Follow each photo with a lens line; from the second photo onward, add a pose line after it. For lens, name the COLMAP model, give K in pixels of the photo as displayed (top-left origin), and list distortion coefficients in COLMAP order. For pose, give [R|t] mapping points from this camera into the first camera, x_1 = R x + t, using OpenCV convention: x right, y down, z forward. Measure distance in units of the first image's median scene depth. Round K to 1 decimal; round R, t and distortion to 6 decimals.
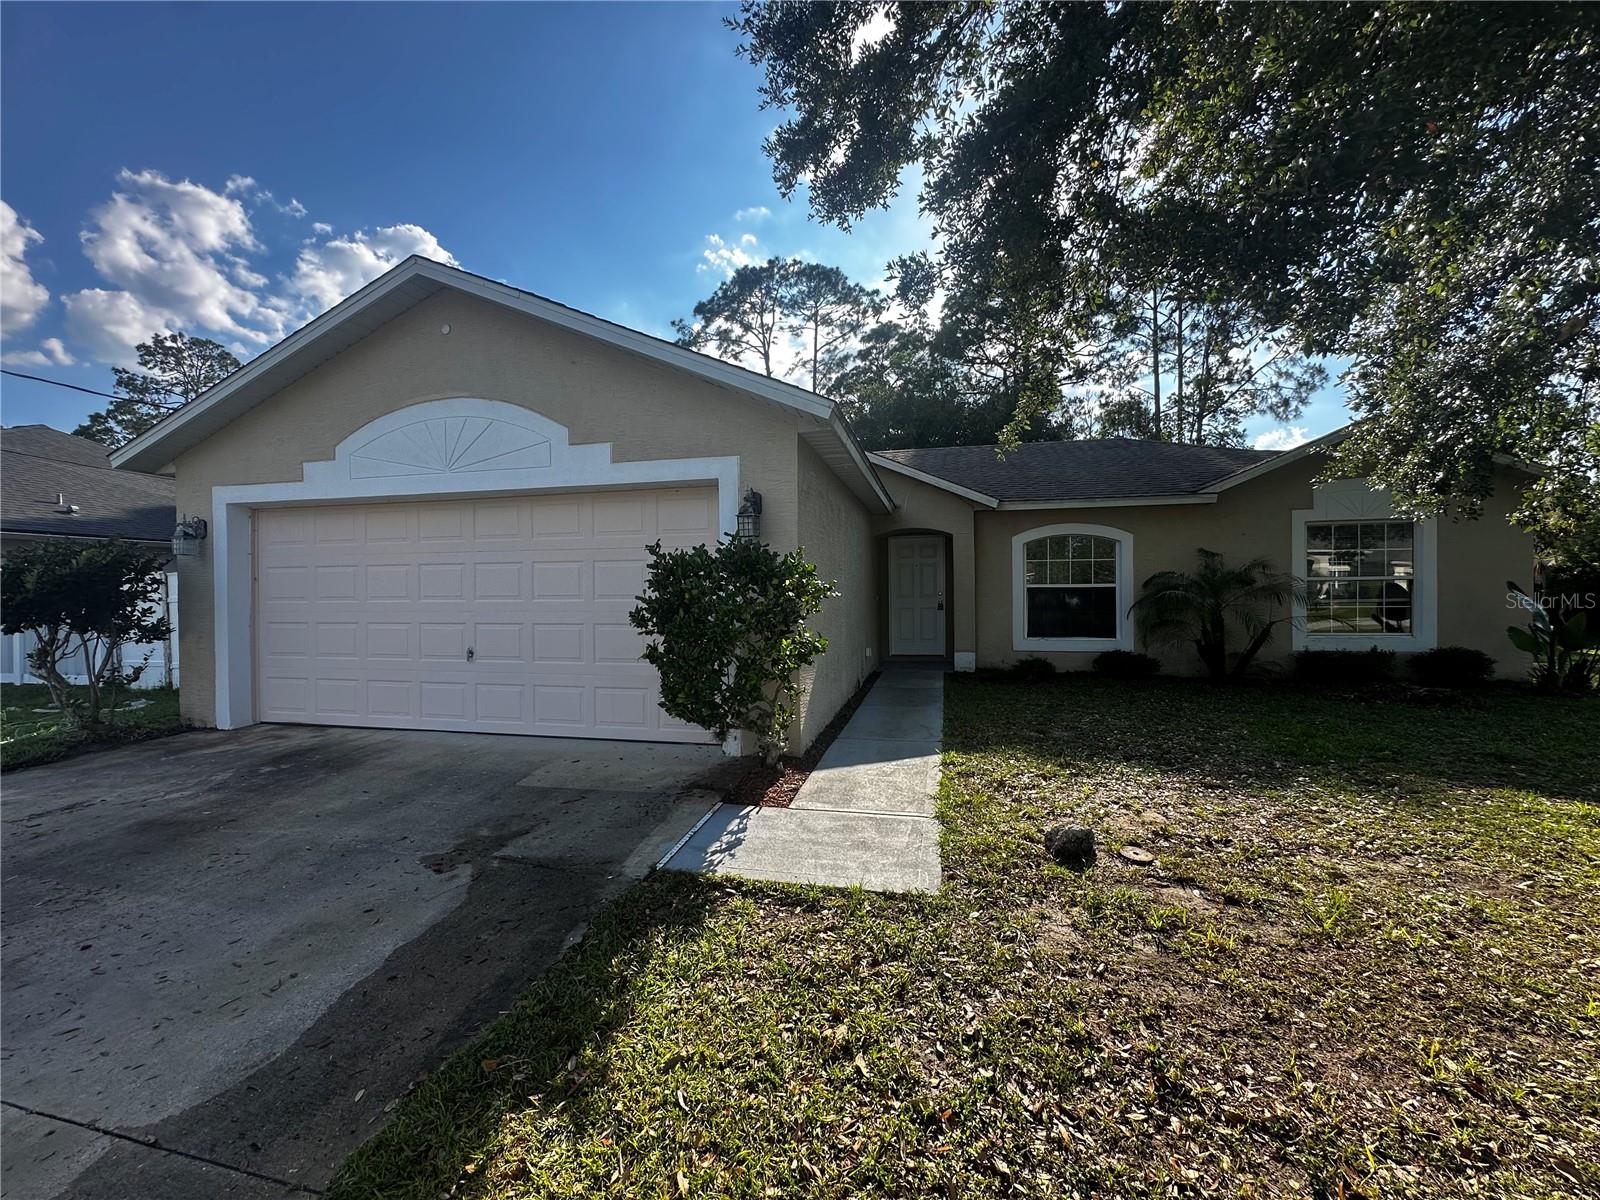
lens RADIAL K [[639.4, 0, 802.3], [0, 639.4, 596.1], [0, 0, 1]] dist [-0.002670, 0.000215]
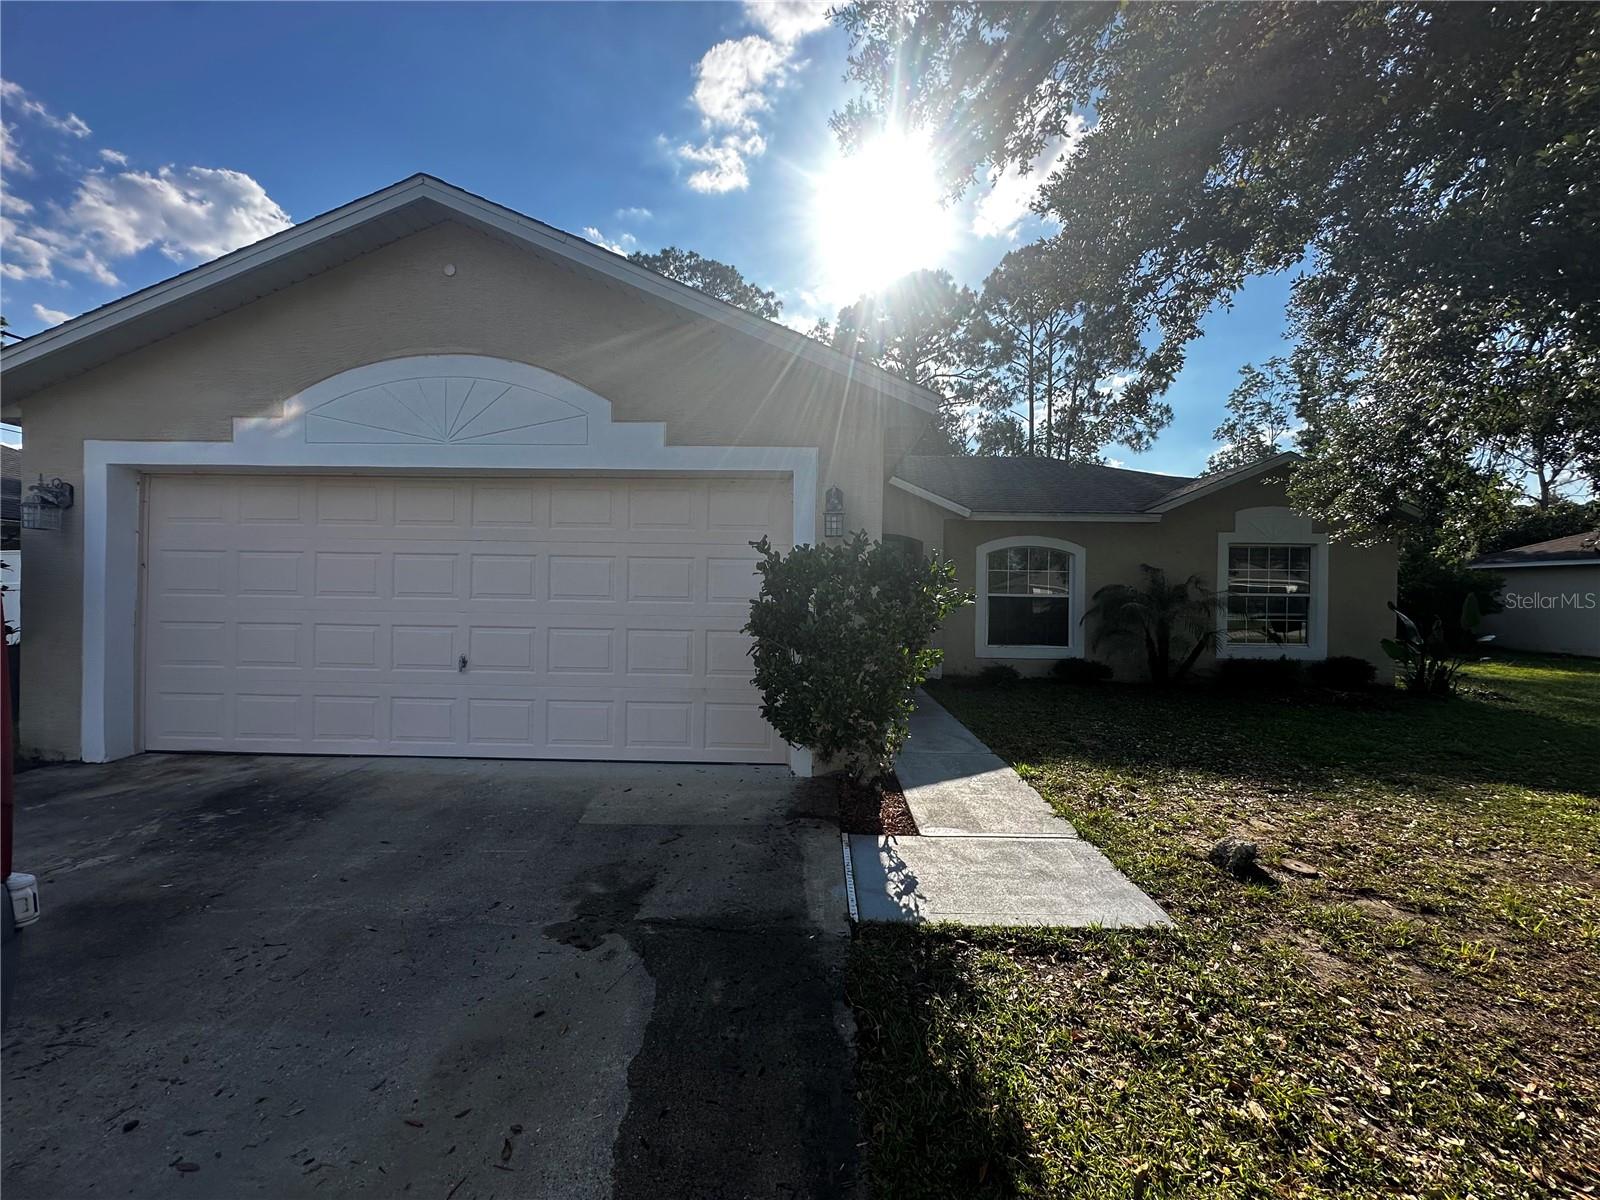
lens RADIAL K [[639.4, 0, 802.3], [0, 639.4, 596.1], [0, 0, 1]] dist [-0.002670, 0.000215]
pose [[0.978499, 0.022112, 0.205064, -0.324967], [-0.021247, 0.999754, -0.006420, -0.000986], [-0.205155, 0.001925, 0.978728, 0.119323]]
